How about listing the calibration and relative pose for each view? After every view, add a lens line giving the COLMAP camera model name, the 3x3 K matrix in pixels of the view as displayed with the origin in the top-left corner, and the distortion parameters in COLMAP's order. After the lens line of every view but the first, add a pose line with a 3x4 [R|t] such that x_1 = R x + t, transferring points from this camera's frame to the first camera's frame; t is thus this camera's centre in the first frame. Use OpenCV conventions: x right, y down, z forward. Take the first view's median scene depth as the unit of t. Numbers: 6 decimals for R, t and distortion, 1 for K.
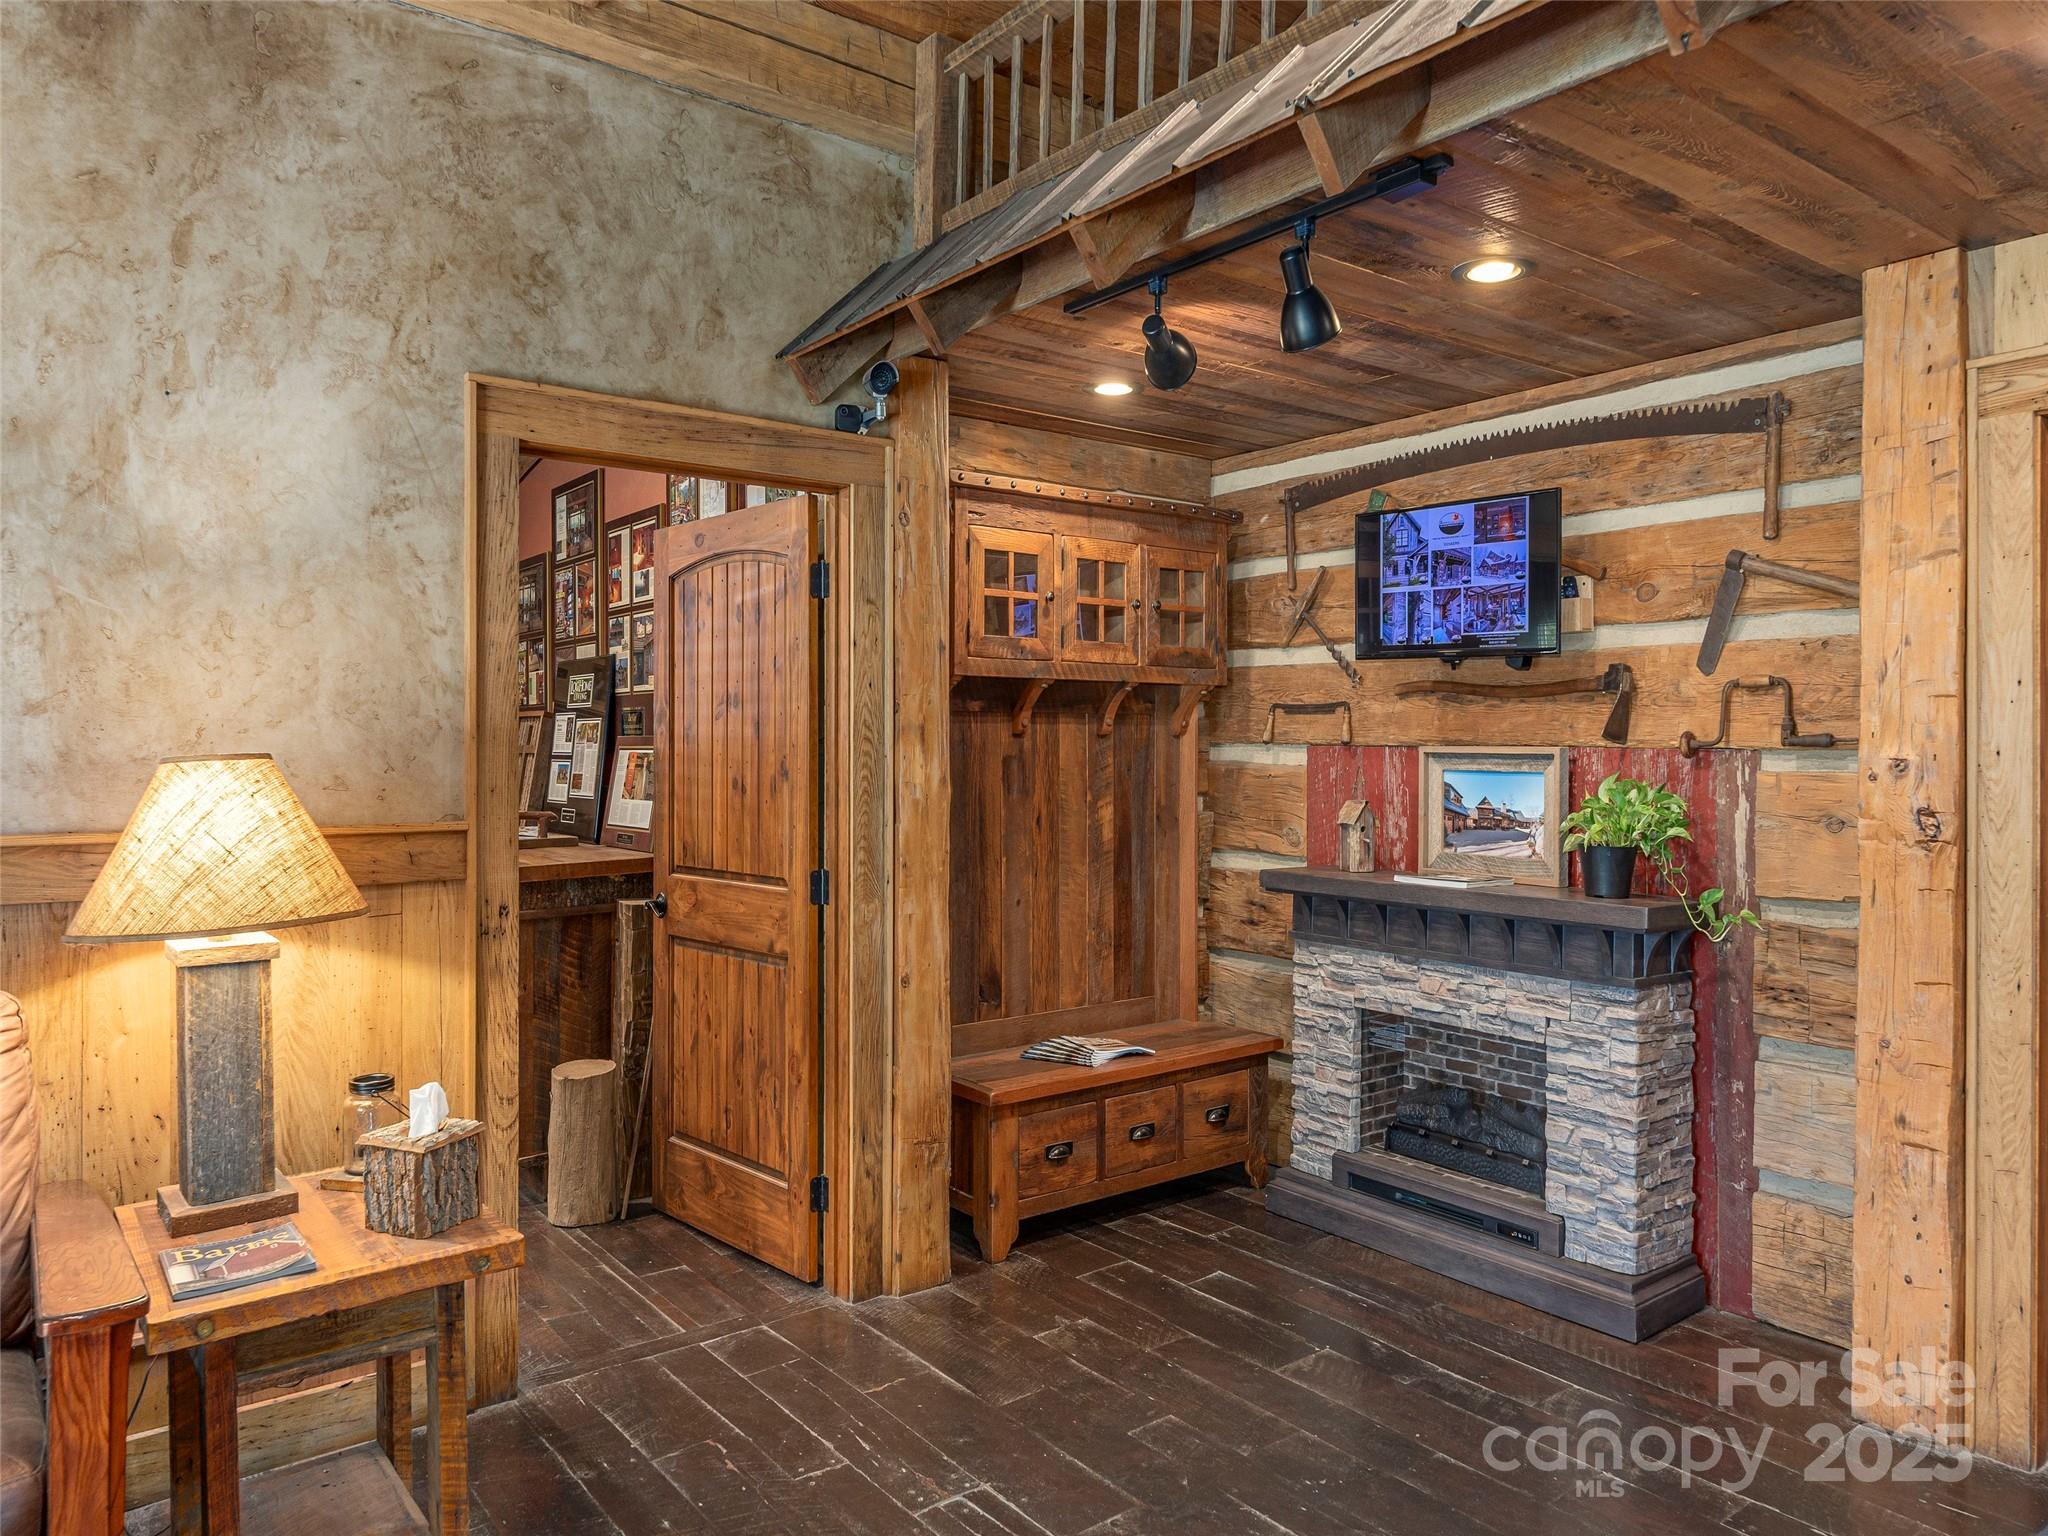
lens RADIAL K [[1367.0, 0, 1004.3], [0, 1367.0, 740.8], [0, 0, 1]] dist [-0.002366, -0.000144]
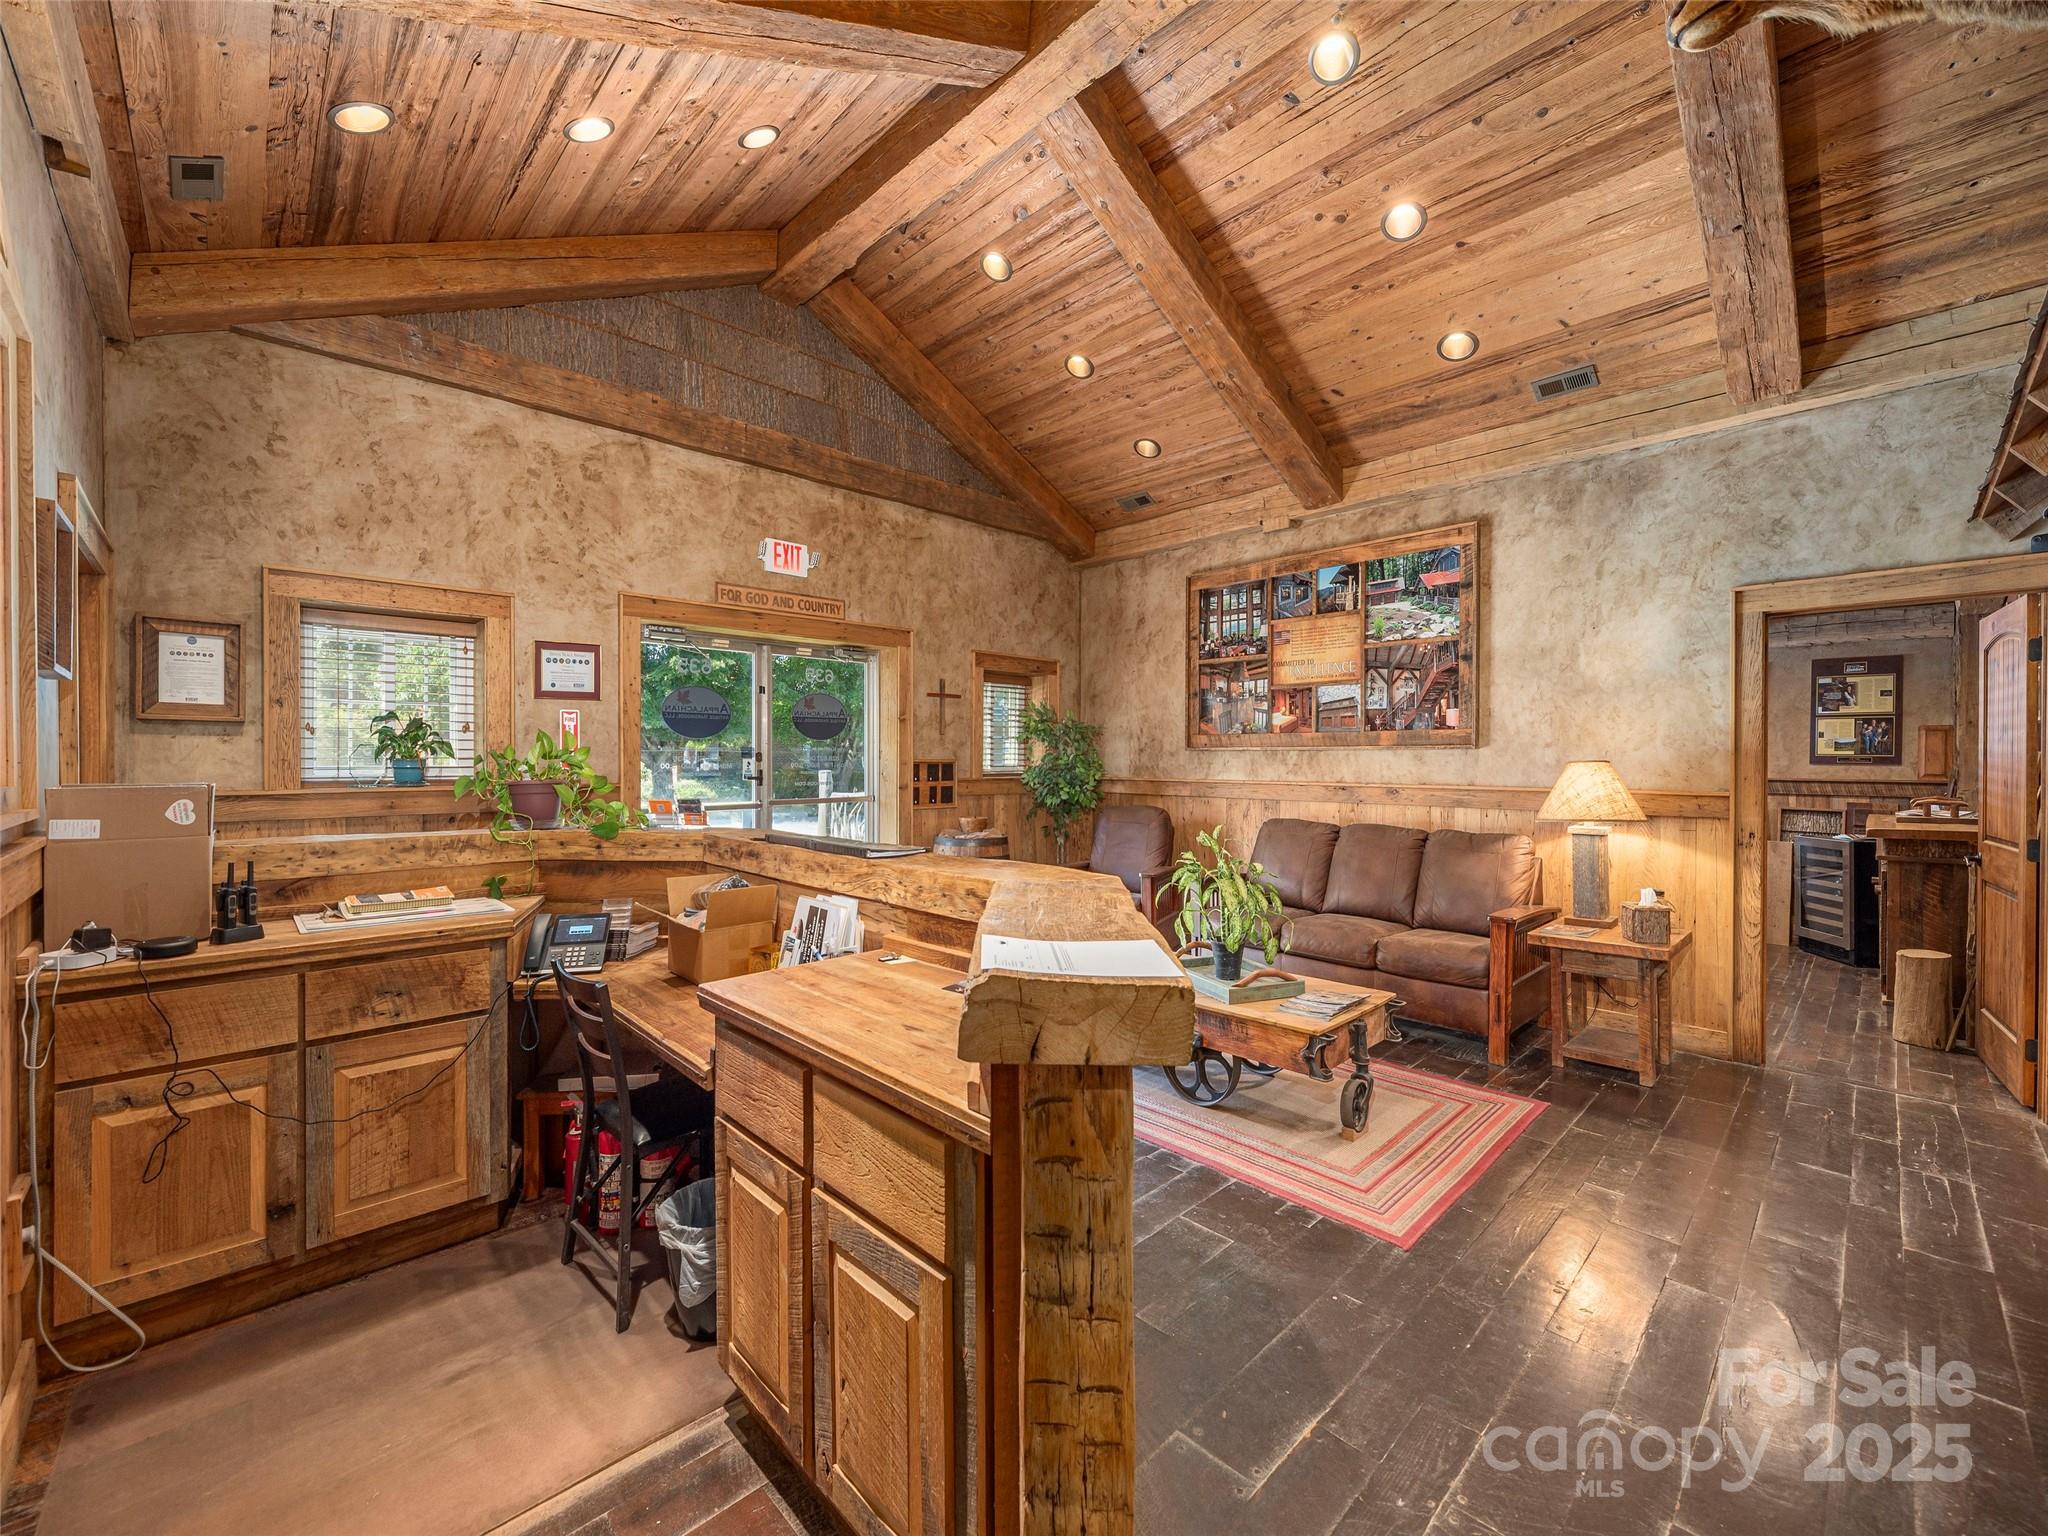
lens RADIAL K [[835.2, 0, 1026.2], [0, 835.2, 766.2], [0, 0, 1]] dist [-0.001556, -0.000187]
pose [[0.115666, 0.006407, -0.993267, 0.694492], [0.000370, 0.999979, 0.006493, 0.006969], [0.993288, -0.001119, 0.115661, -0.240919]]
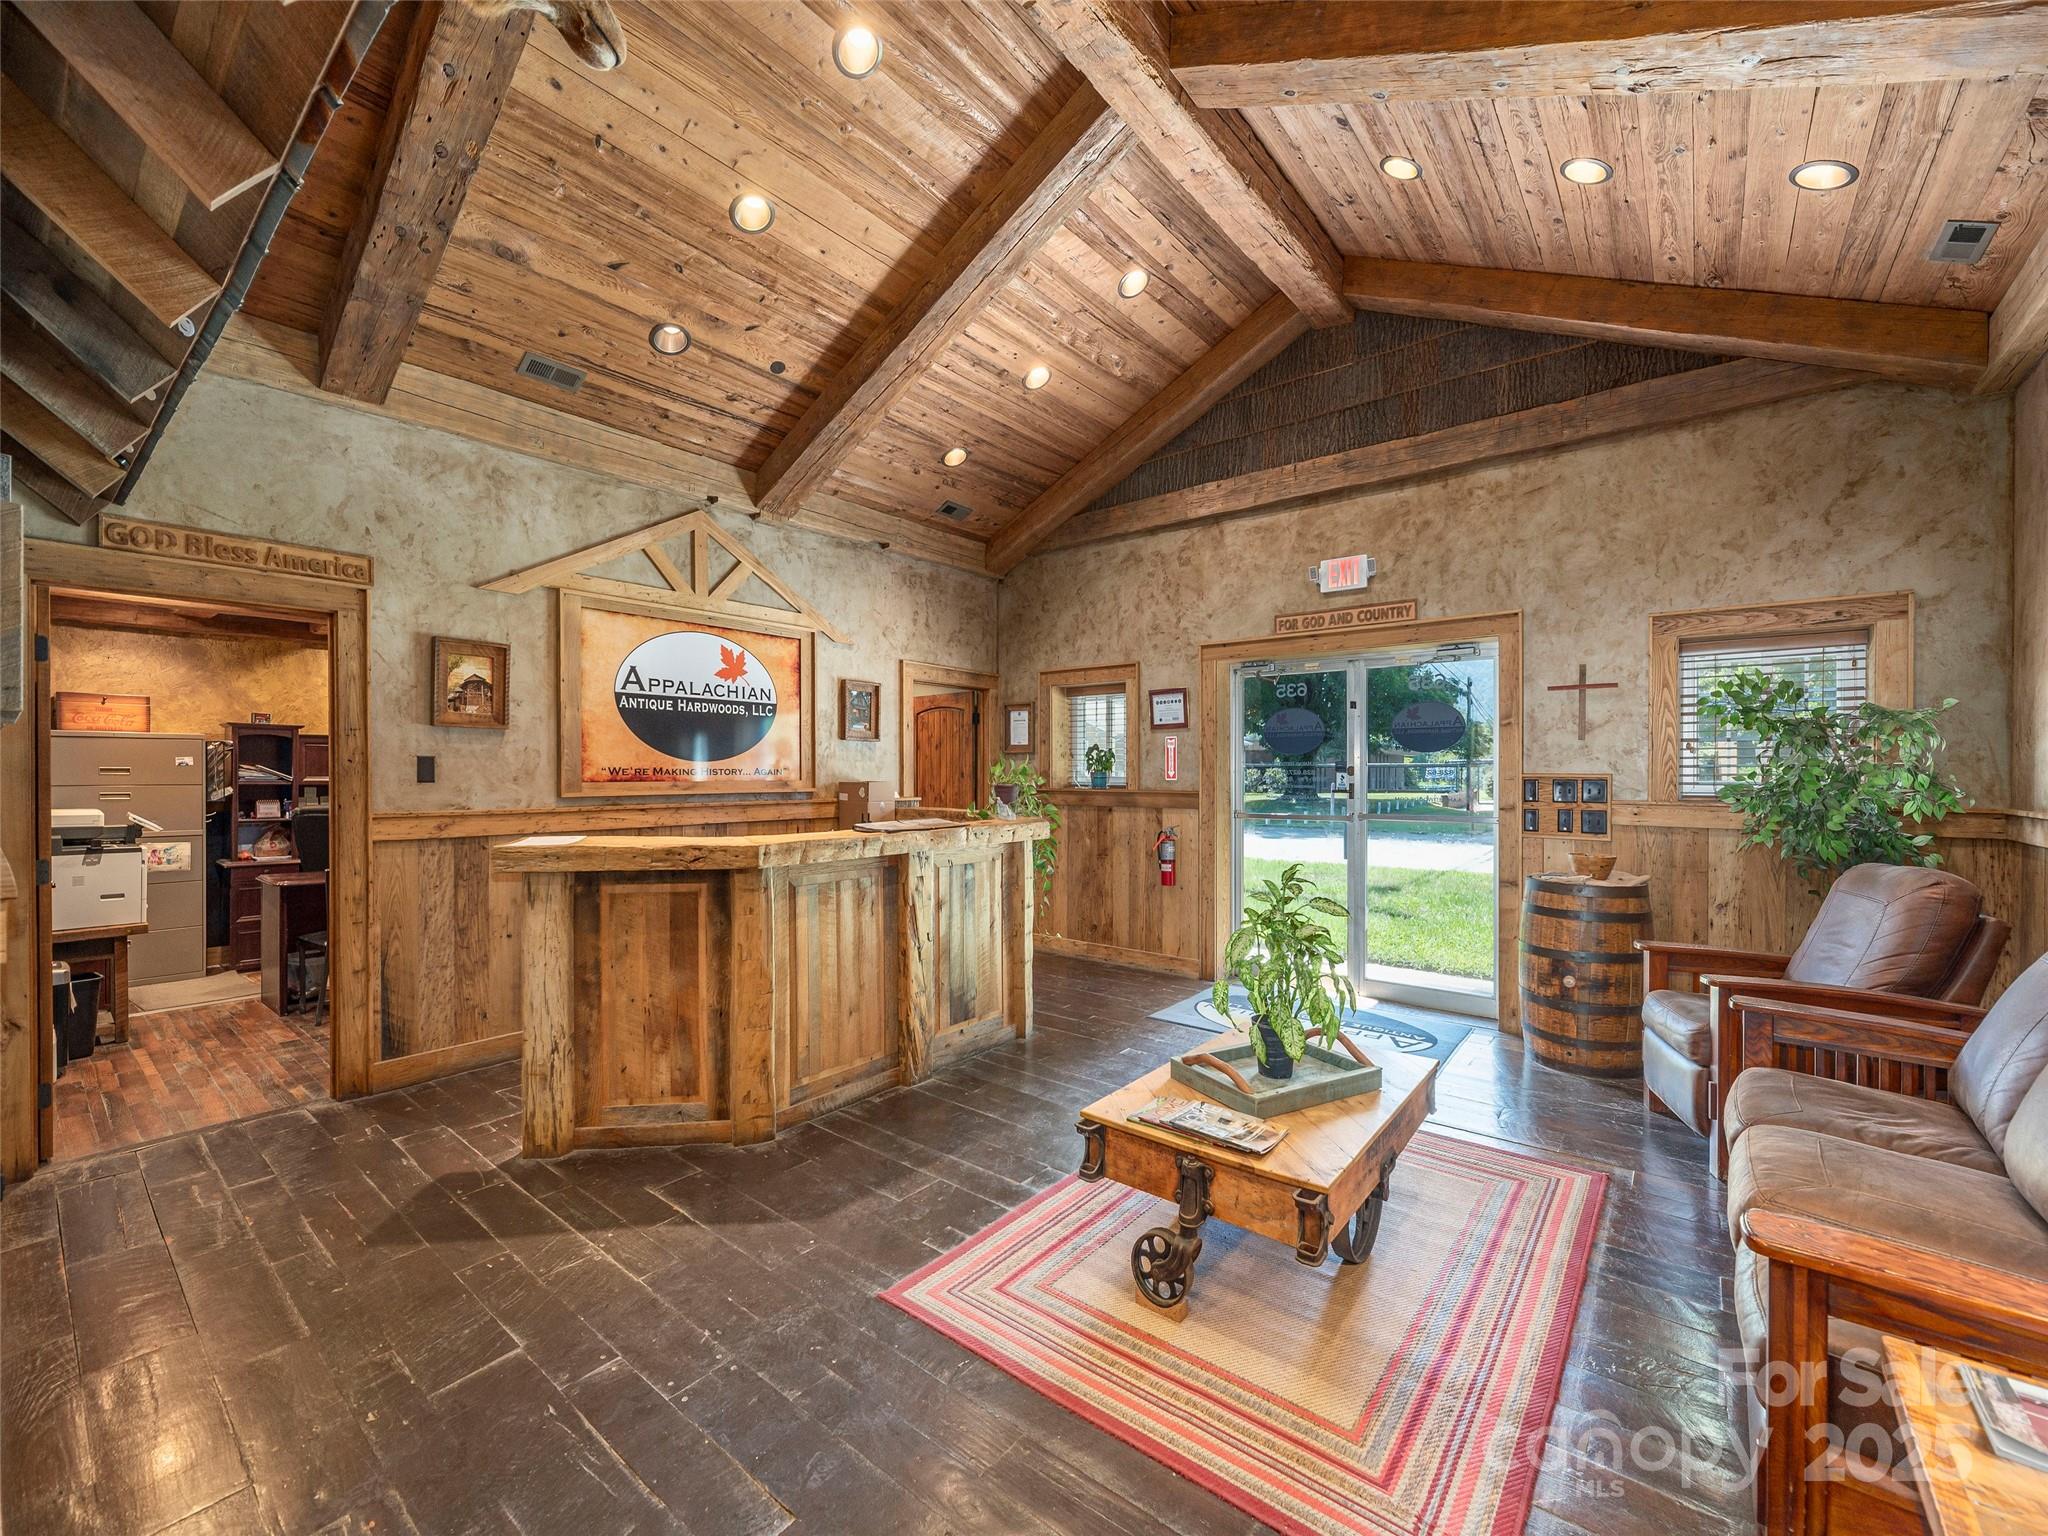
lens RADIAL K [[835.2, 0, 1023.9], [0, 835.2, 771.9], [0, 0, 1]] dist [-0.001556, -0.000187]
pose [[-0.970828, -0.004093, -0.239742, 0.083315], [-0.003868, 0.999992, -0.001406, 0.006341], [0.239745, -0.000438, -0.970836, 0.827788]]
